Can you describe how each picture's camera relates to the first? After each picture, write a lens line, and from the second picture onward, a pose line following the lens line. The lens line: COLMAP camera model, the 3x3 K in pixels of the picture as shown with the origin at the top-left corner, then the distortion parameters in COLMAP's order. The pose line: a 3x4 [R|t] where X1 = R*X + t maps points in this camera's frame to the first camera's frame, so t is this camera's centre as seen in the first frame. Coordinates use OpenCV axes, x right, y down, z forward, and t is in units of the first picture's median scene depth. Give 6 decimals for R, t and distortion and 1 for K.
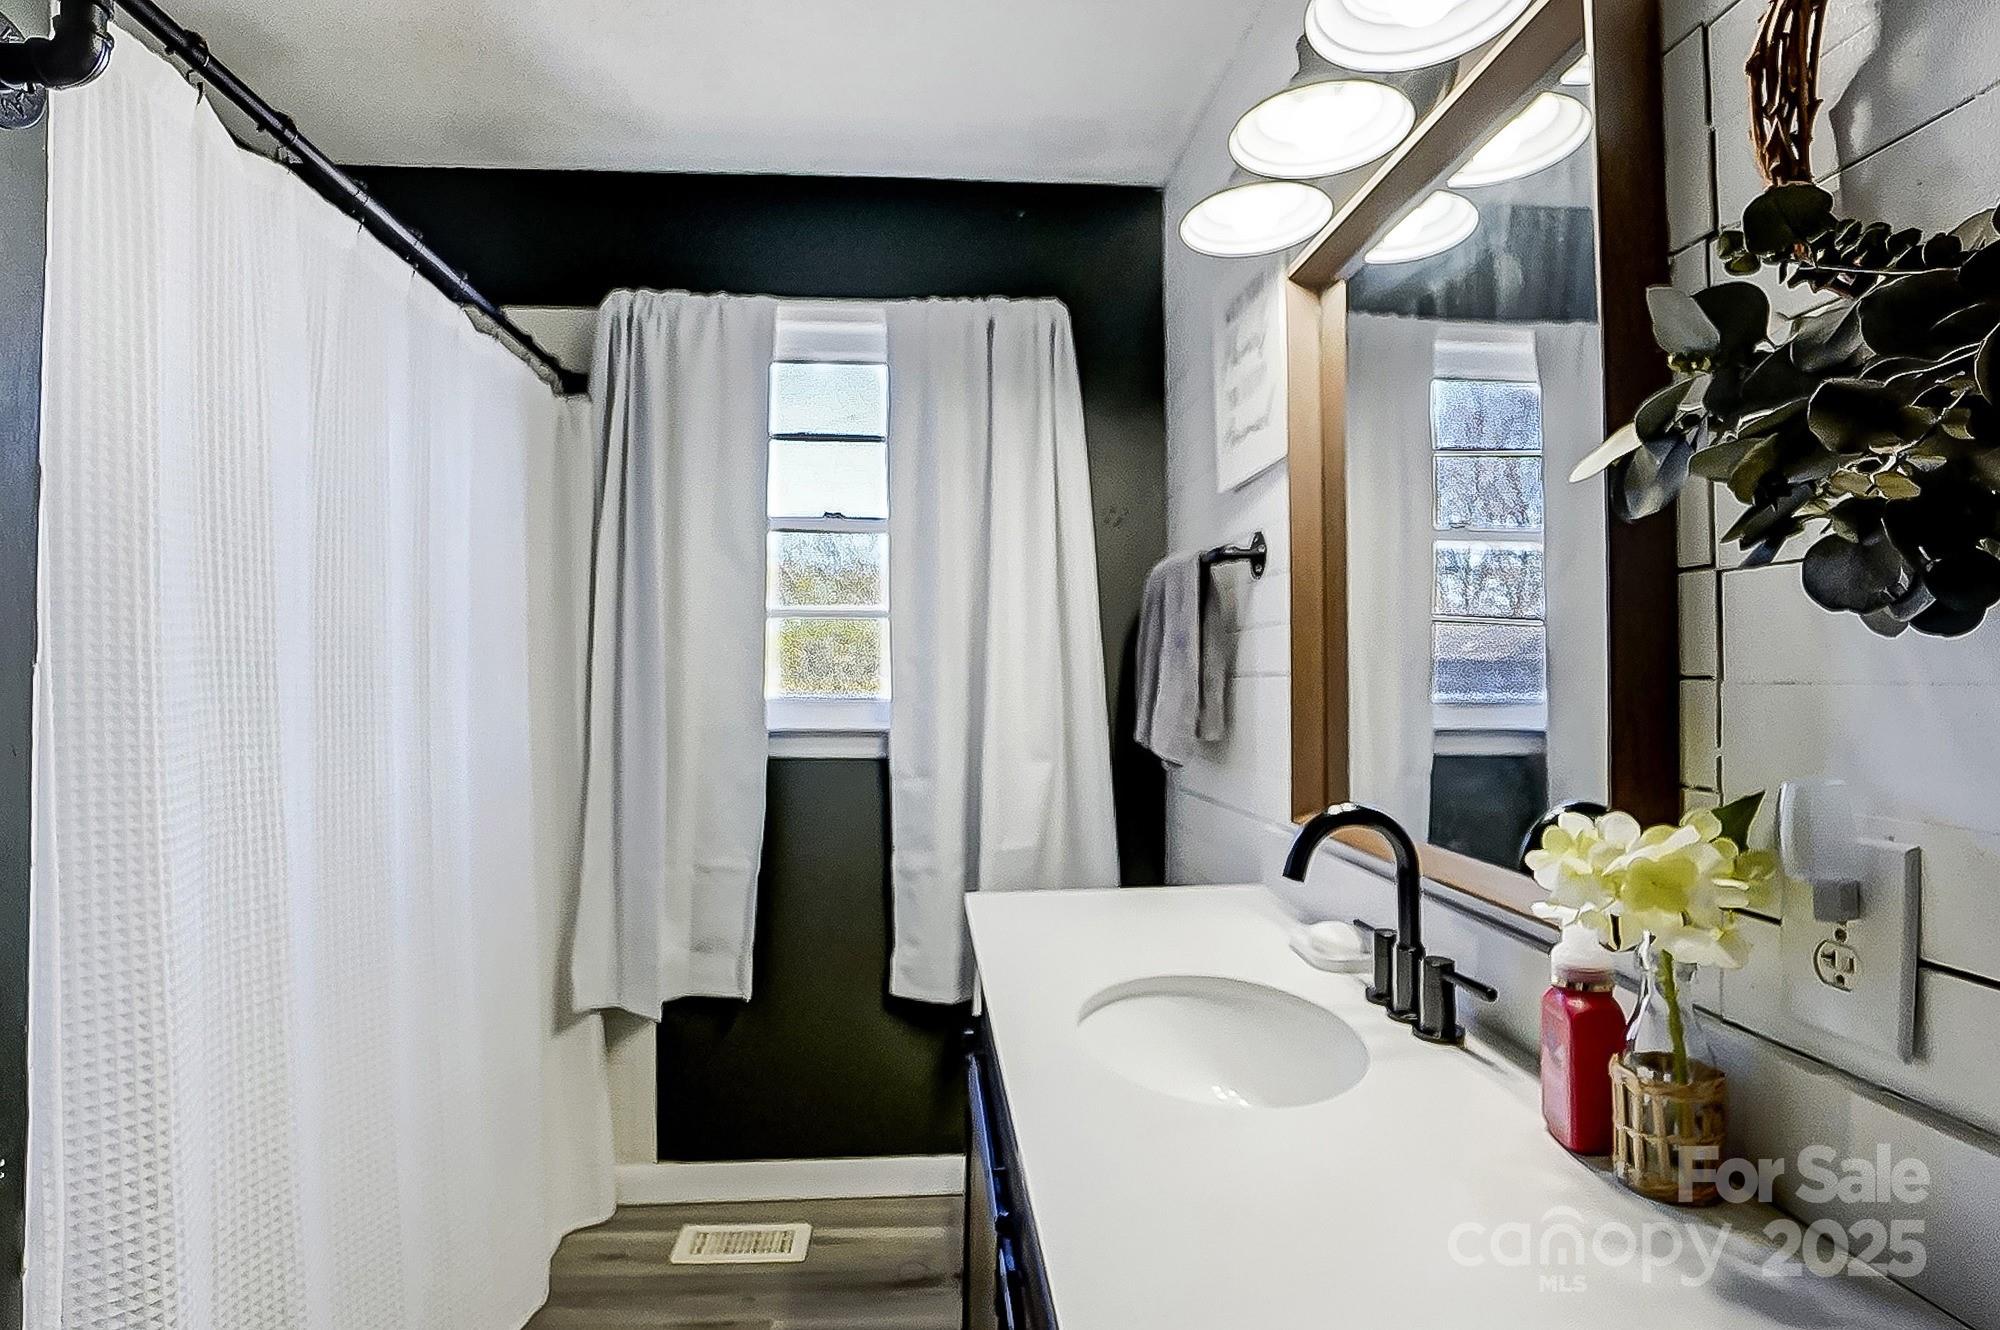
lens RADIAL K [[938.7, 0, 1002.0], [0, 938.7, 672.7], [0, 0, 1]] dist [-0.033395, 0.000069]
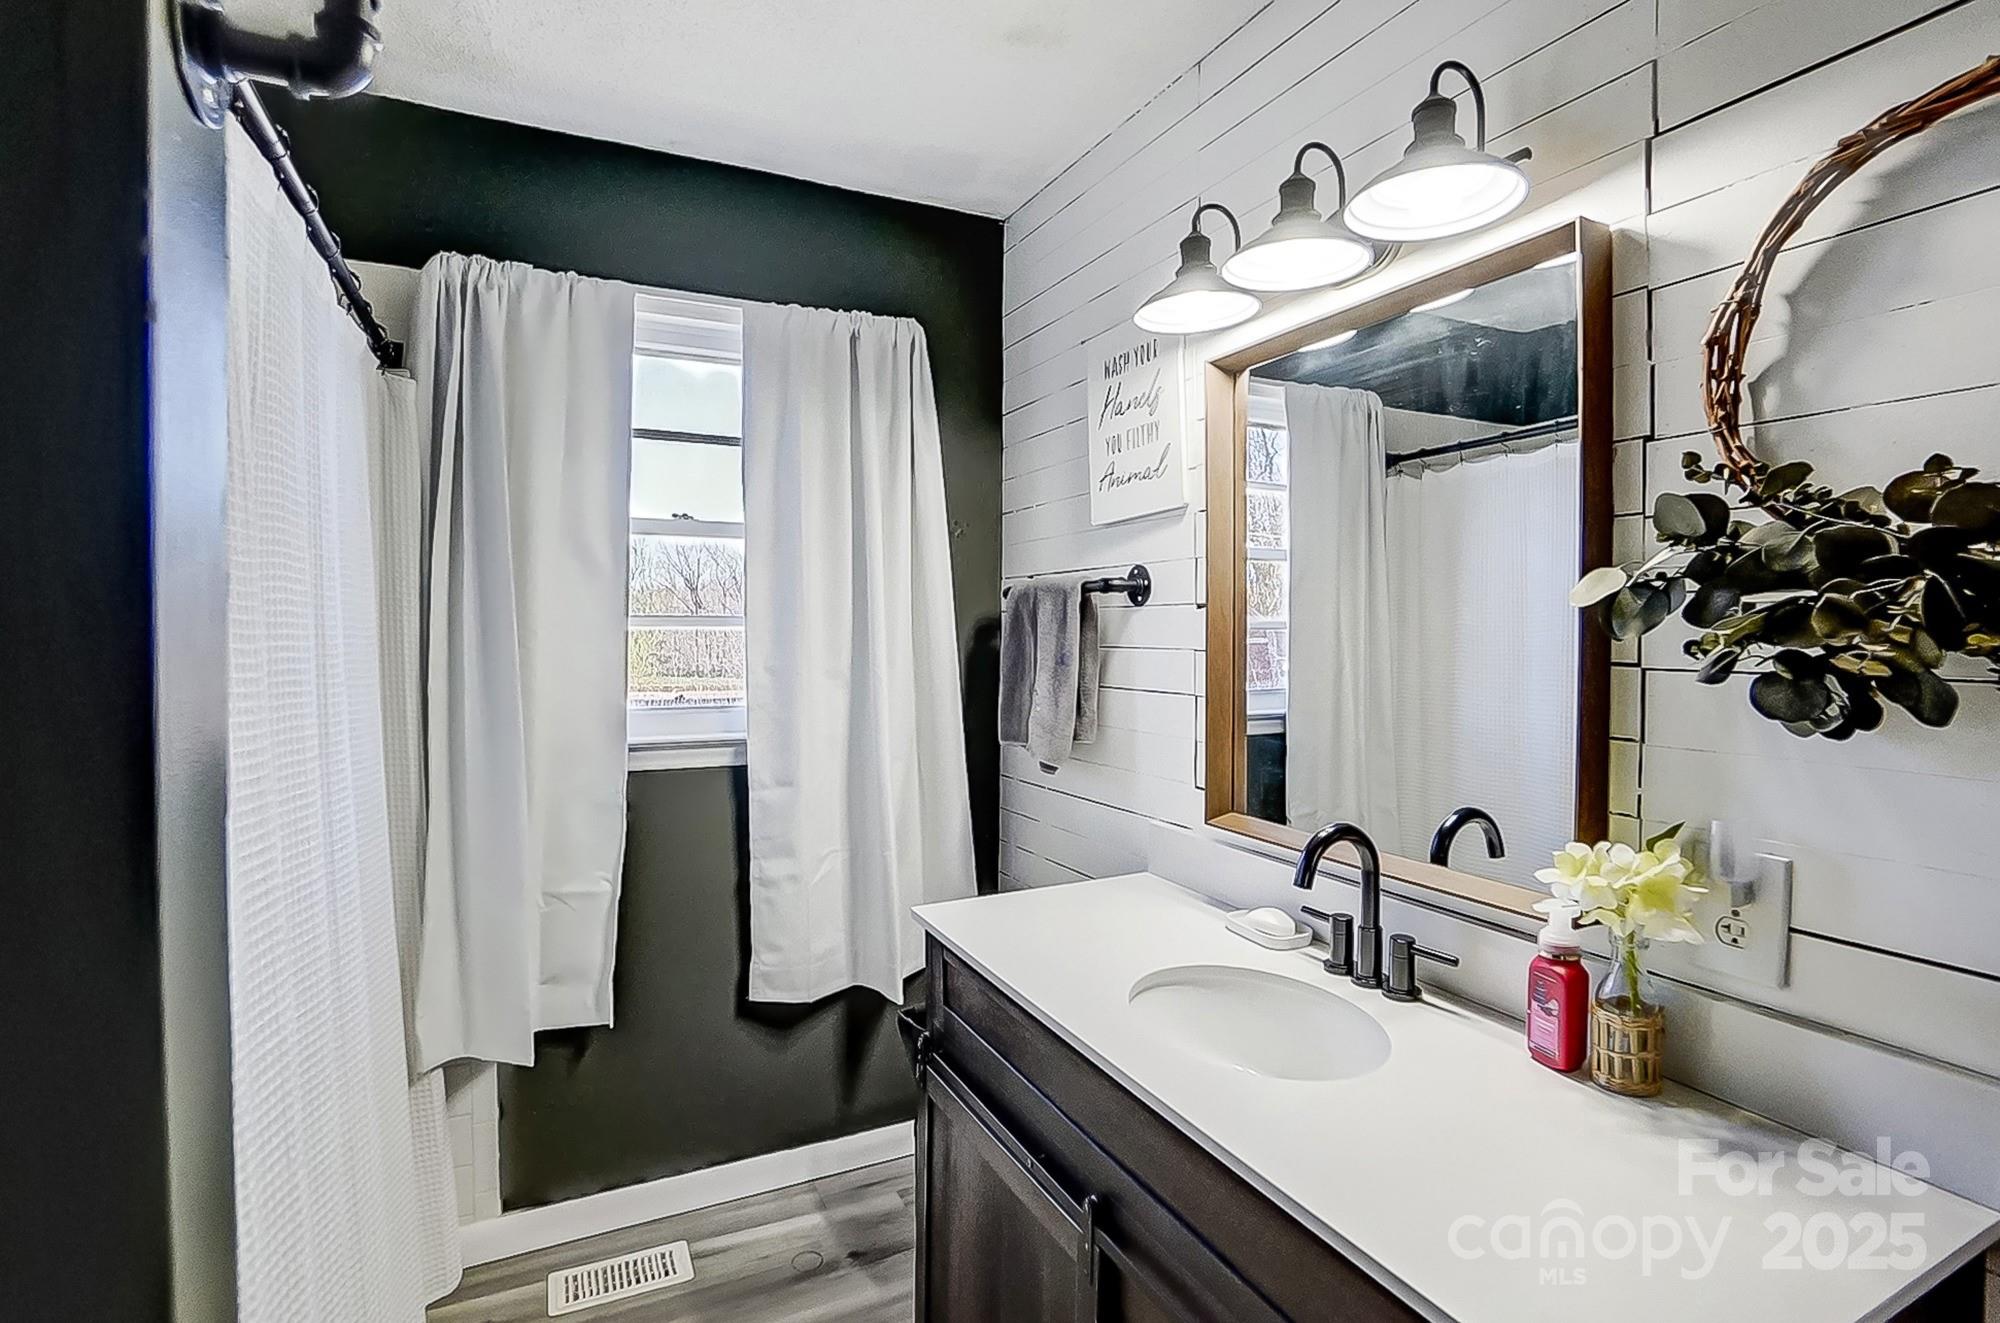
lens RADIAL K [[918.3, 0, 970.9], [0, 918.3, 658.1], [0, 0, 1]] dist [-0.038697, -0.000044]
pose [[0.931805, -0.010886, 0.362796, -0.267599], [-0.002705, 0.999314, 0.036933, -0.063884], [-0.362950, -0.035396, 0.931136, 0.017339]]
